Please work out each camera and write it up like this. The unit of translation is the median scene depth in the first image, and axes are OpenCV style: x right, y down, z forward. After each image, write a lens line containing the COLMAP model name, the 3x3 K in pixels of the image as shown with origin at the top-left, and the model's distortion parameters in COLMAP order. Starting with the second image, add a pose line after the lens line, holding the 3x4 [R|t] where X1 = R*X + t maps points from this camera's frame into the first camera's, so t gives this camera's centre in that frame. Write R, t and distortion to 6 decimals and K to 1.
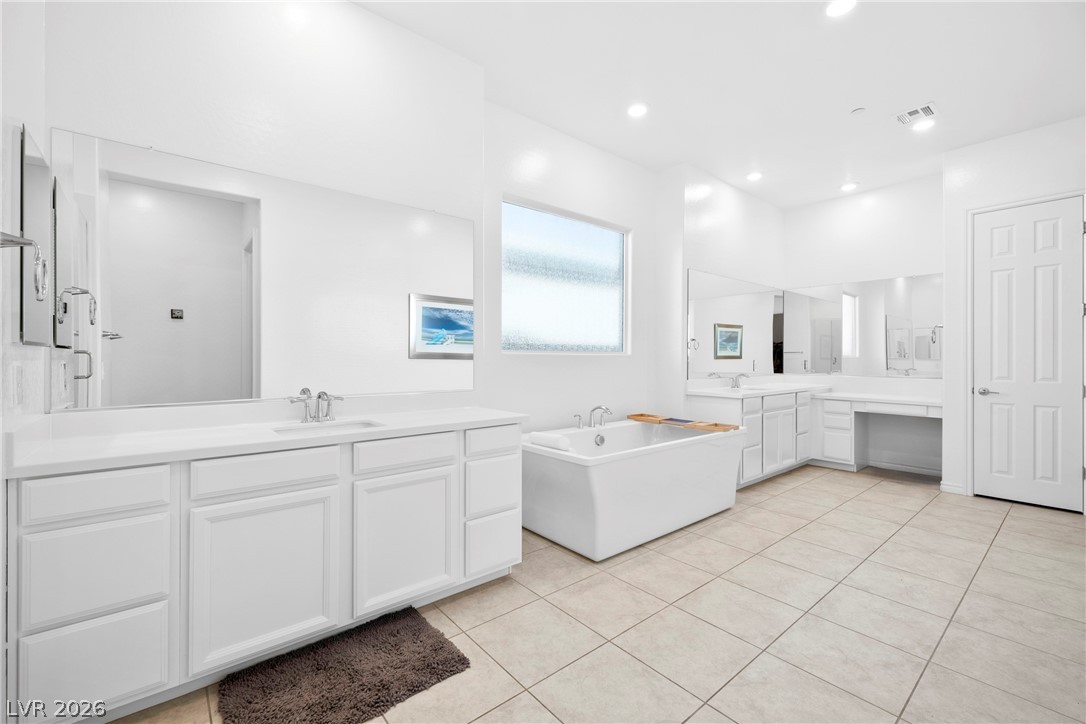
lens RADIAL K [[455.9, 0, 542.9], [0, 455.9, 358.7], [0, 0, 1]] dist [0.003503, -0.000929]
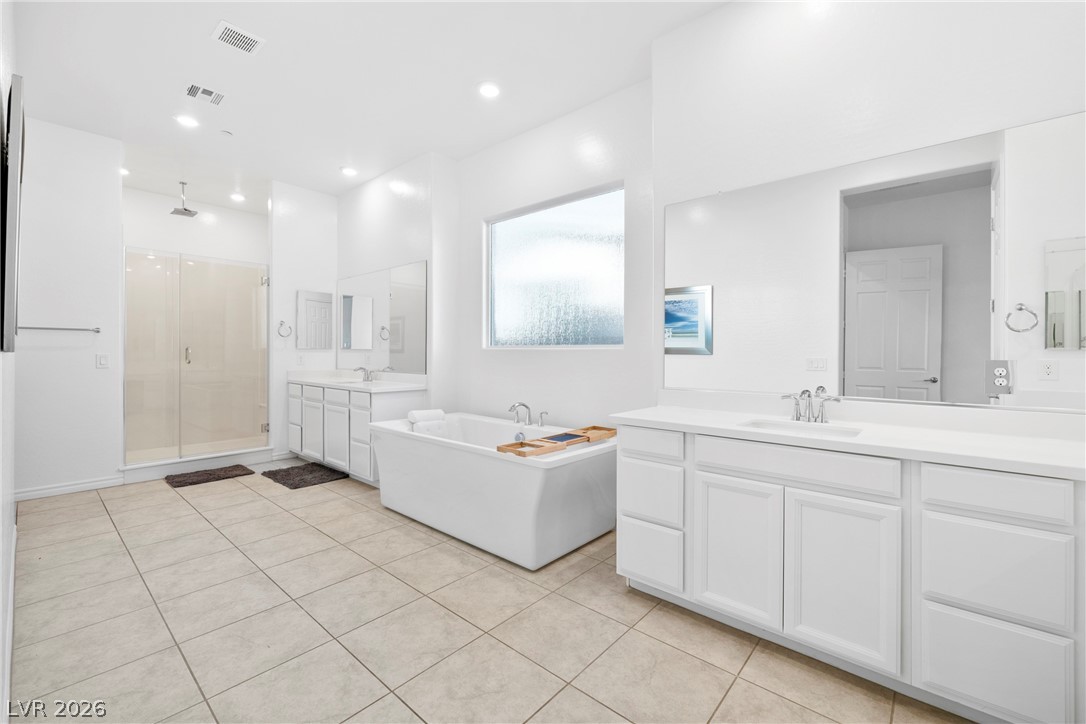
lens RADIAL K [[455.9, 0, 532.8], [0, 455.9, 360.6], [0, 0, 1]] dist [0.003503, -0.000929]
pose [[0.142731, 0.016362, -0.989626, 1.516243], [-0.005132, 0.999862, 0.015791, 0.002857], [0.989748, 0.002825, 0.142795, 1.268407]]
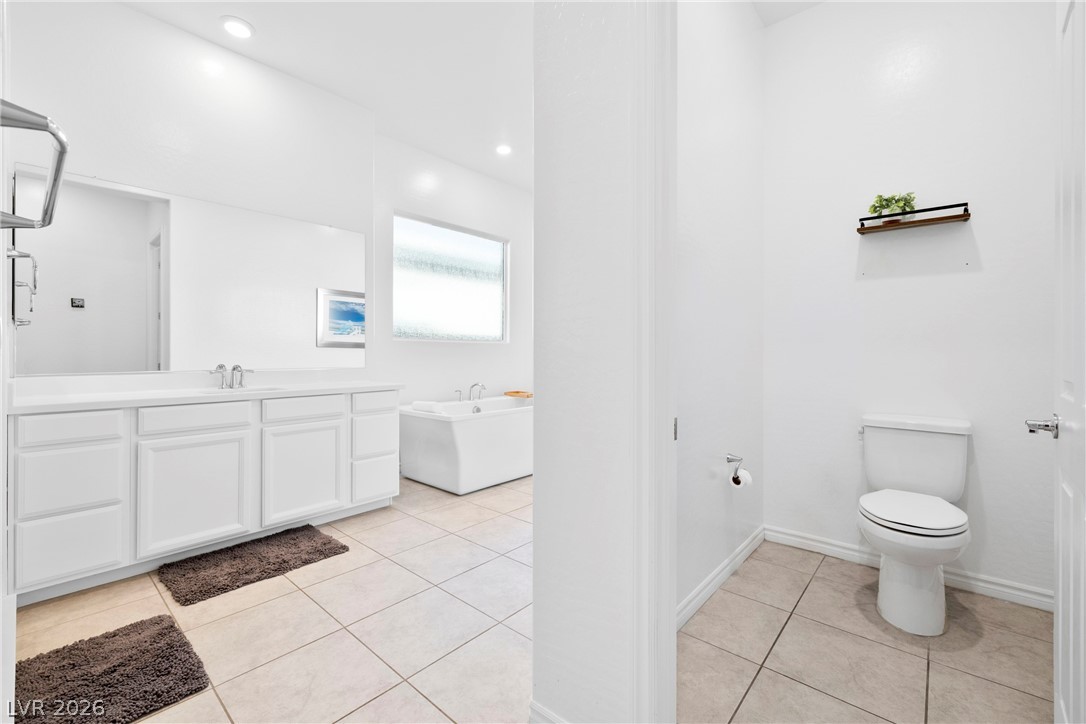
lens RADIAL K [[455.9, 0, 541.9], [0, 455.9, 353.7], [0, 0, 1]] dist [0.003503, -0.000929]
pose [[0.987909, 0.000659, 0.155034, 0.151546], [-0.000634, 1.000000, -0.000212, 0.032869], [-0.155034, 0.000111, 0.987909, -0.364165]]
